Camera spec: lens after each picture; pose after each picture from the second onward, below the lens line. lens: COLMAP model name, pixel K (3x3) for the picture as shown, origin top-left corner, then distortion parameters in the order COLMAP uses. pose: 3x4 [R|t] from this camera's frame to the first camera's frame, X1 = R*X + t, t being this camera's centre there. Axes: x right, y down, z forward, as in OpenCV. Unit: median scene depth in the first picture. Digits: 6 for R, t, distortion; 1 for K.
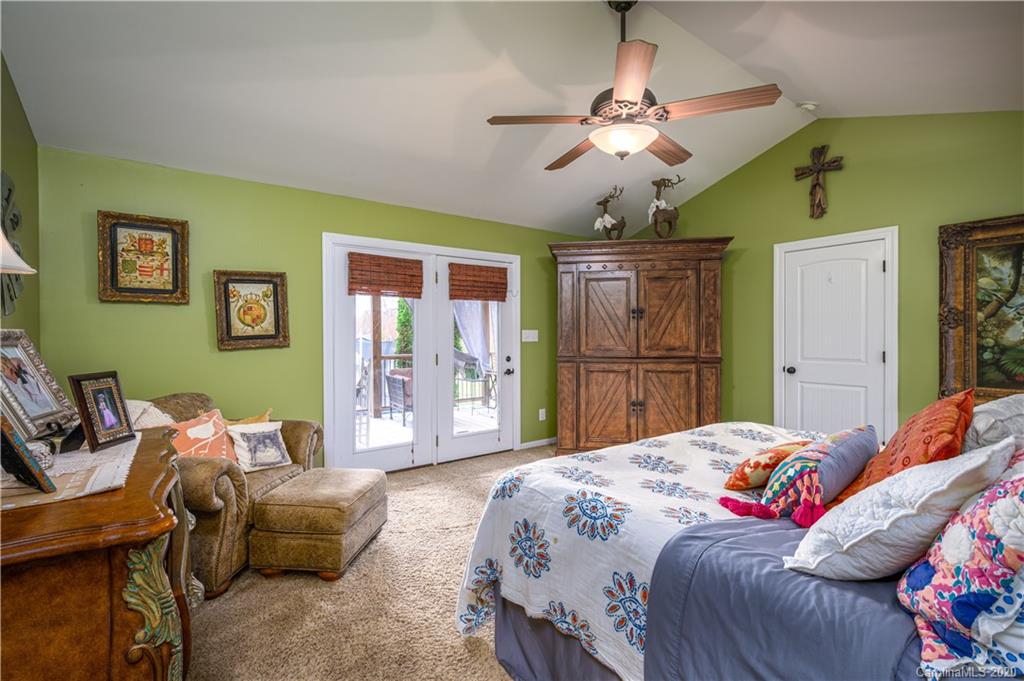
lens RADIAL K [[453.9, 0, 513.3], [0, 453.9, 338.8], [0, 0, 1]] dist [0.001036, -0.000024]
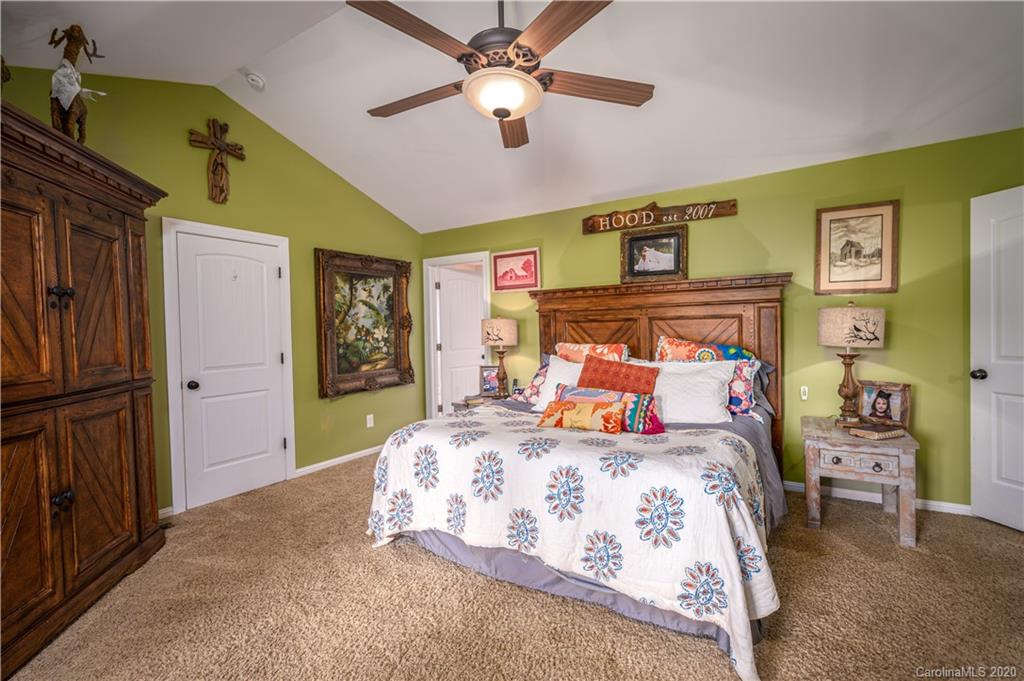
lens RADIAL K [[453.9, 0, 513.8], [0, 453.9, 338.1], [0, 0, 1]] dist [0.001036, -0.000024]
pose [[-0.368538, -0.006901, 0.929587, -0.360877], [0.033495, 0.999225, 0.020698, -0.010580], [-0.929009, 0.038764, -0.368022, 0.869798]]
